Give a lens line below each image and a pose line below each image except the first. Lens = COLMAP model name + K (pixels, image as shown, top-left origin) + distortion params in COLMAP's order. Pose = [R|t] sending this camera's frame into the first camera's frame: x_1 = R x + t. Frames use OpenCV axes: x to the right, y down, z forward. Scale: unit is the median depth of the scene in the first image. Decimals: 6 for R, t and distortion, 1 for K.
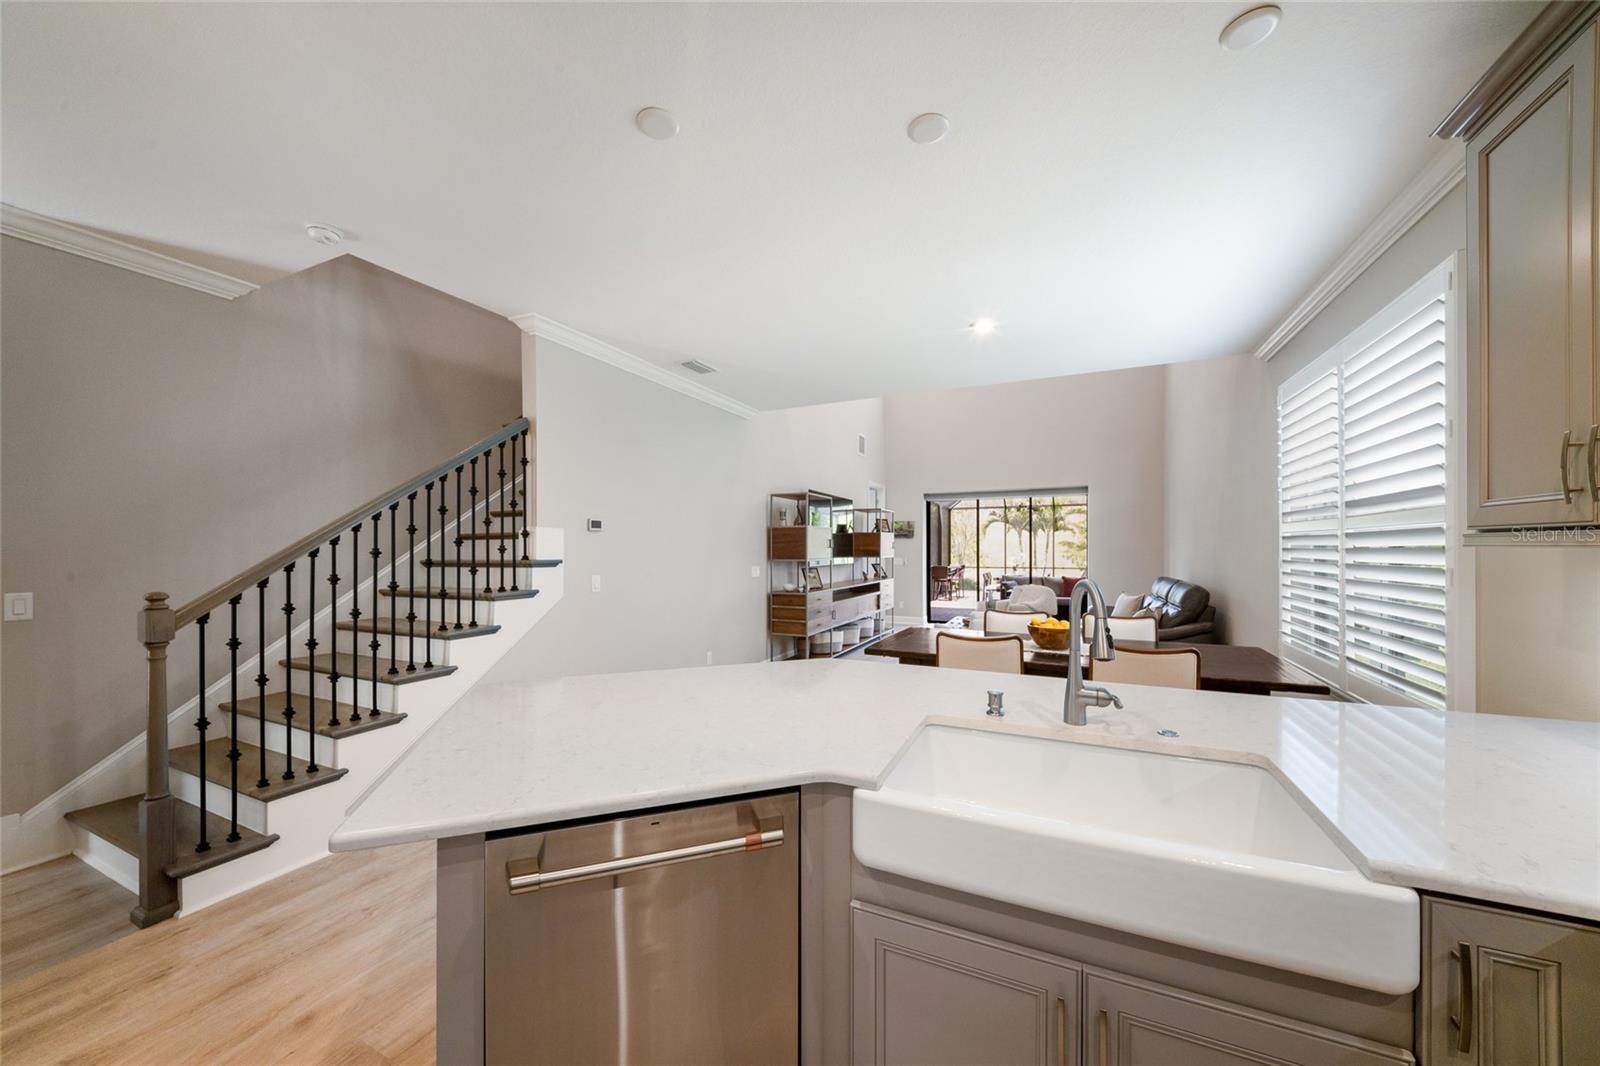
lens RADIAL K [[558.3, 0, 814.8], [0, 558.3, 546.0], [0, 0, 1]] dist [0.000782, -0.003344]
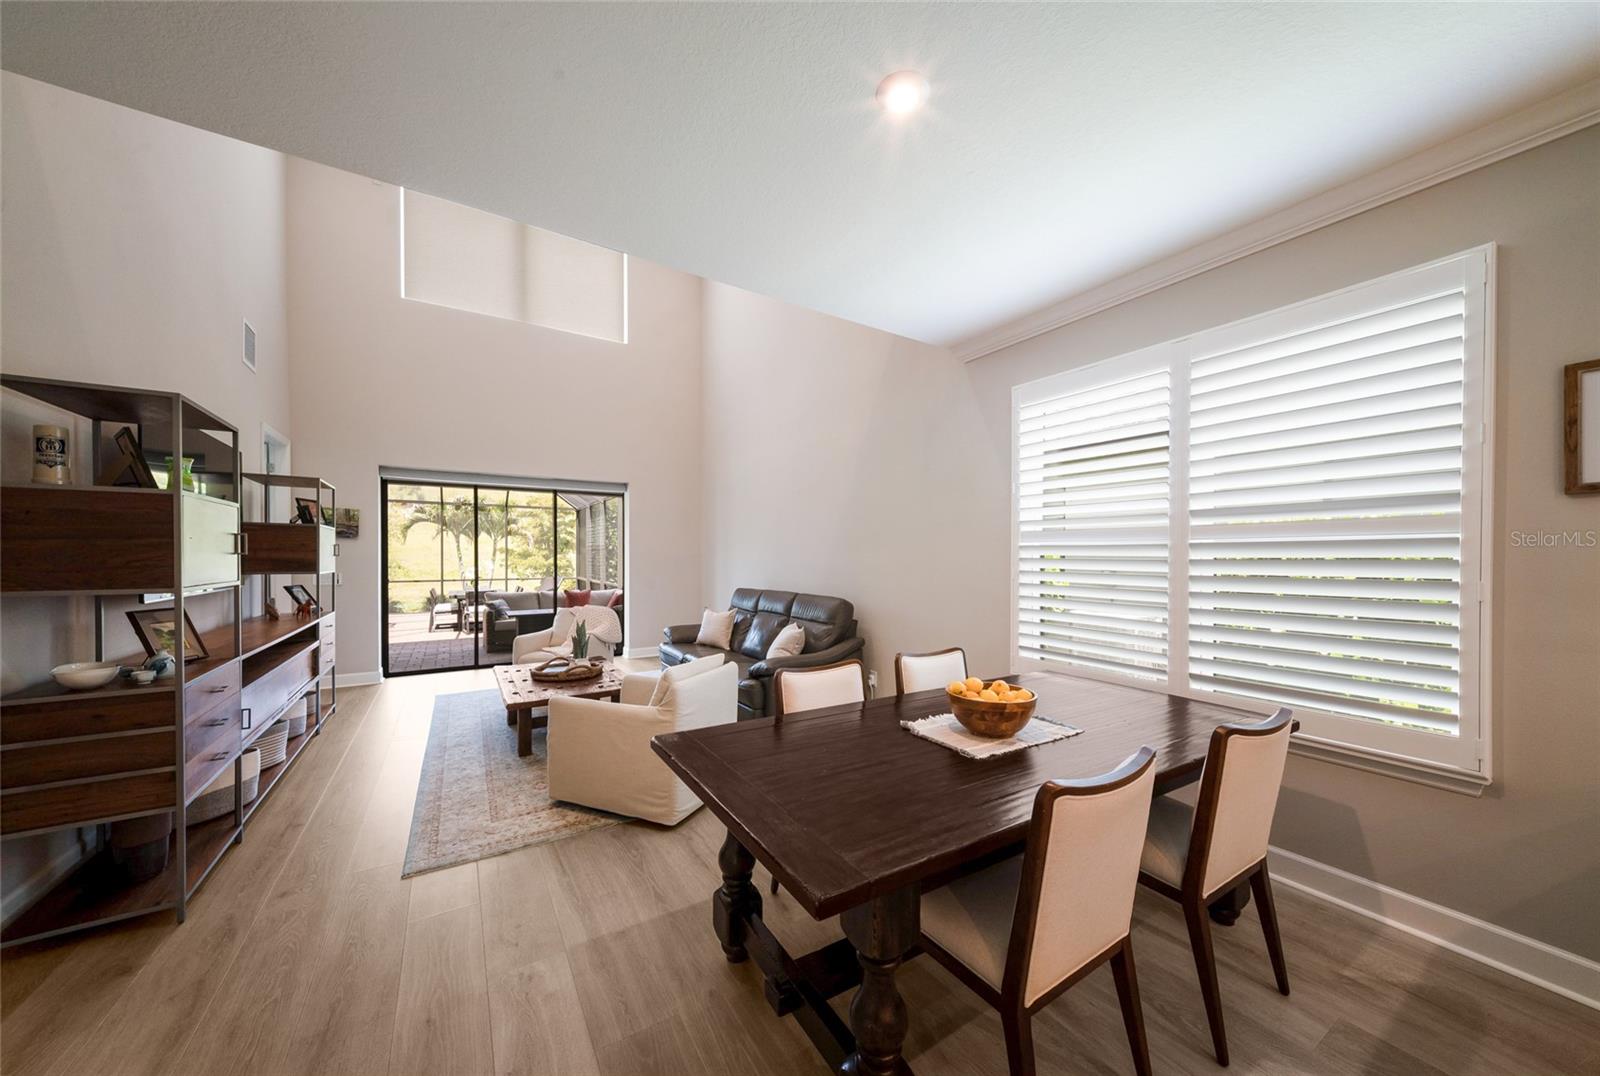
lens RADIAL K [[557.9, 0, 817.1], [0, 557.9, 558.3], [0, 0, 1]] dist [-0.000169, -0.000169]
pose [[0.541646, -0.000621, 0.840607, -0.056166], [-0.005983, 0.999972, 0.004594, 0.001199], [-0.840585, -0.007517, 0.541627, 0.297635]]
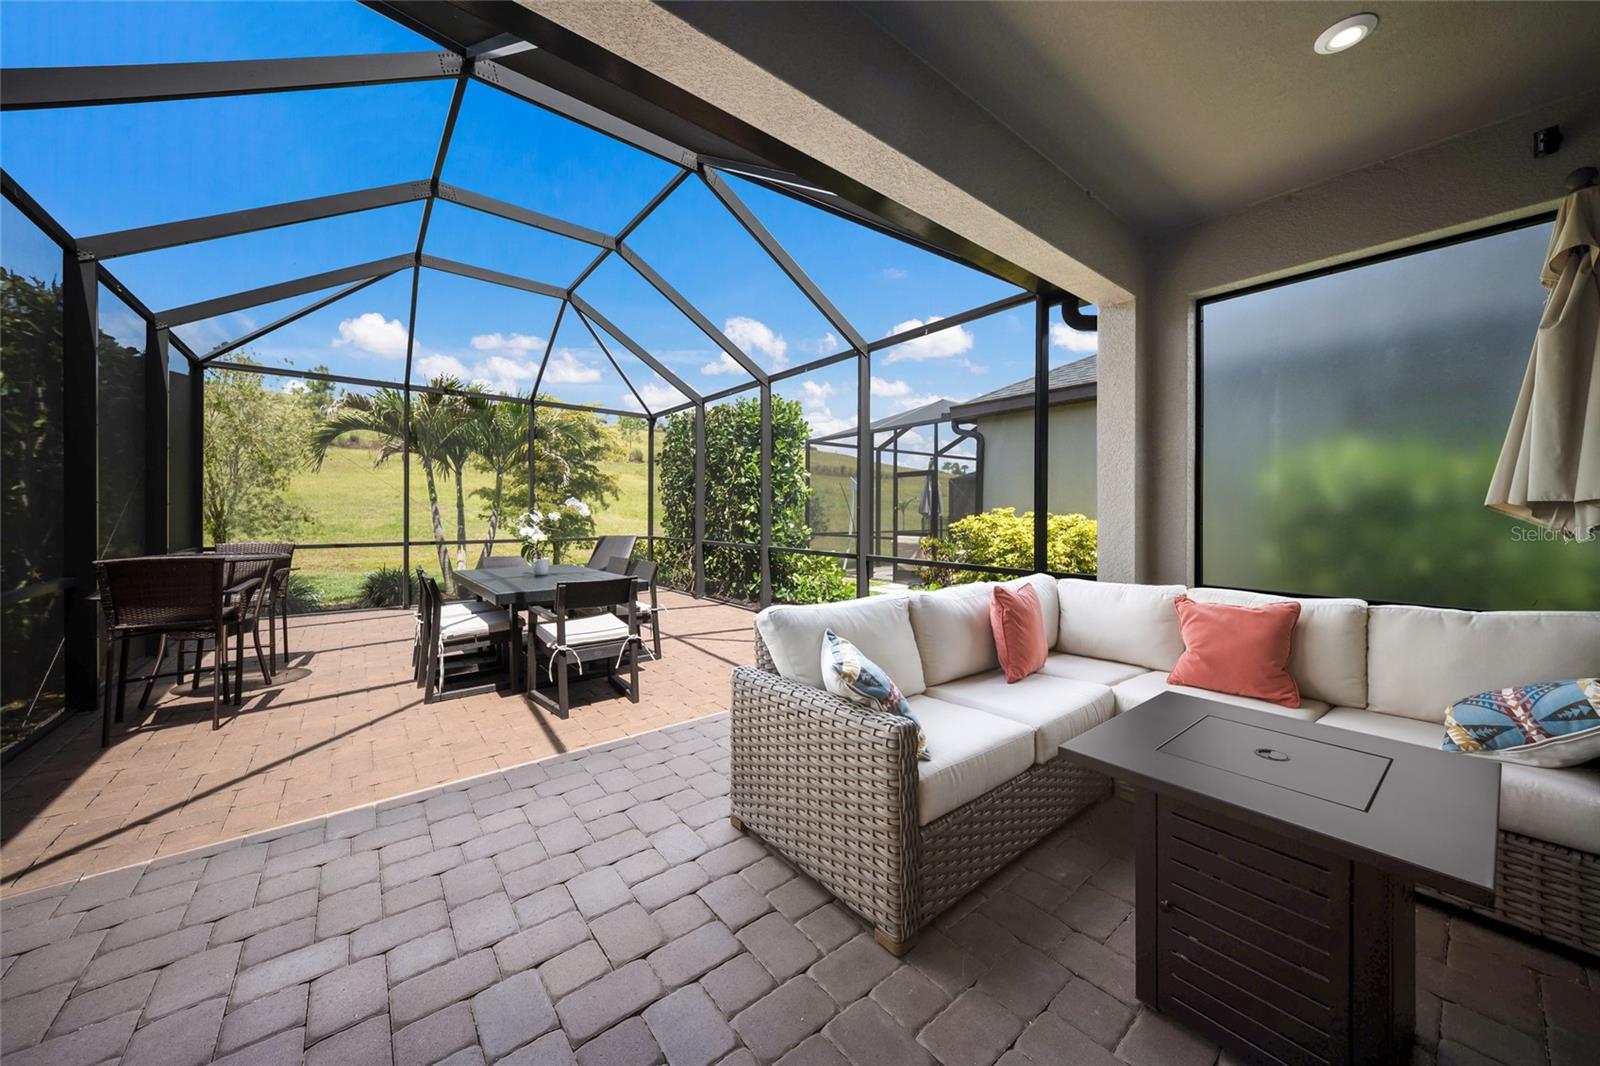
lens RADIAL K [[550.7, 0, 801.6], [0, 550.7, 545.0], [0, 0, 1]] dist [0.001272, -0.003104]
pose [[0.458373, -0.048642, 0.887428, 0.272640], [-0.006617, 0.998287, 0.058136, 0.032019], [-0.888735, -0.032520, 0.457266, 1.233864]]
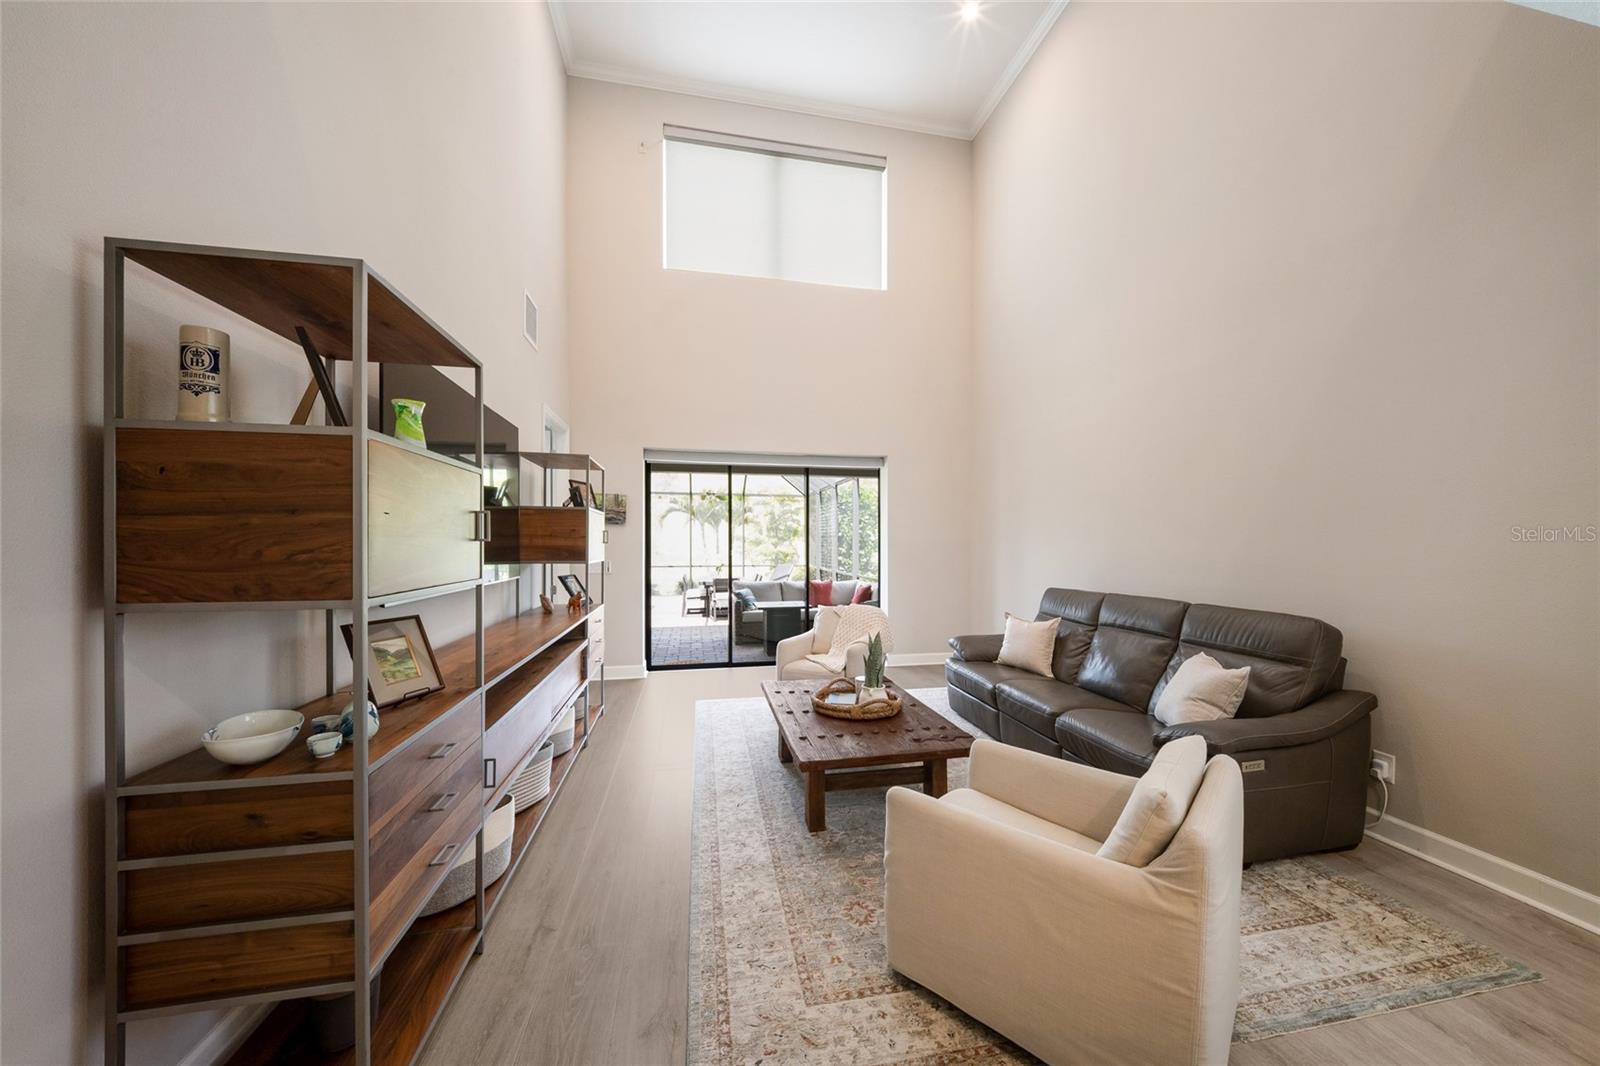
lens RADIAL K [[558.3, 0, 814.8], [0, 558.3, 546.0], [0, 0, 1]] dist [0.000782, -0.003344]
pose [[0.806386, 0.001419, 0.591388, -0.000561], [-0.006968, 0.999951, 0.007102, 0.001728], [-0.591348, -0.009848, 0.806356, 0.462578]]
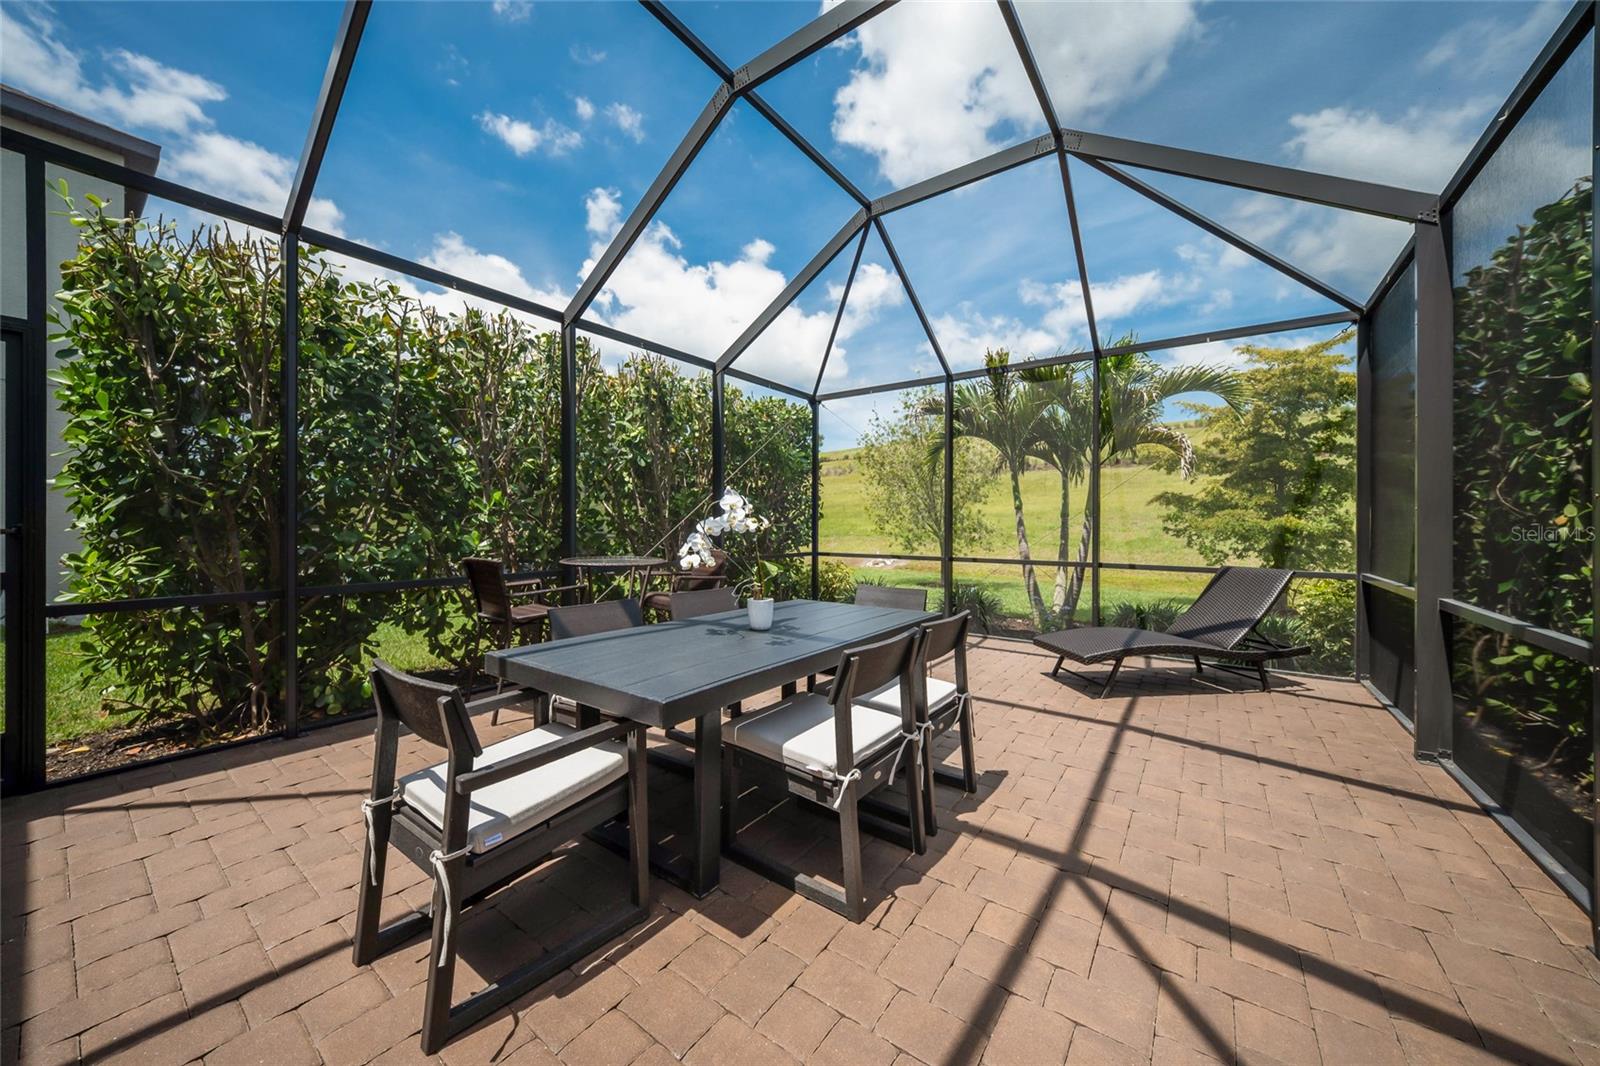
lens RADIAL K [[560.9, 0, 801.3], [0, 560.9, 524.6], [0, 0, 1]] dist [0.000139, -0.000029]
pose [[0.978702, 0.003048, -0.205263, 0.699260], [-0.001781, 0.999978, 0.006352, 0.032996], [0.205278, -0.005852, 0.978686, 1.398414]]
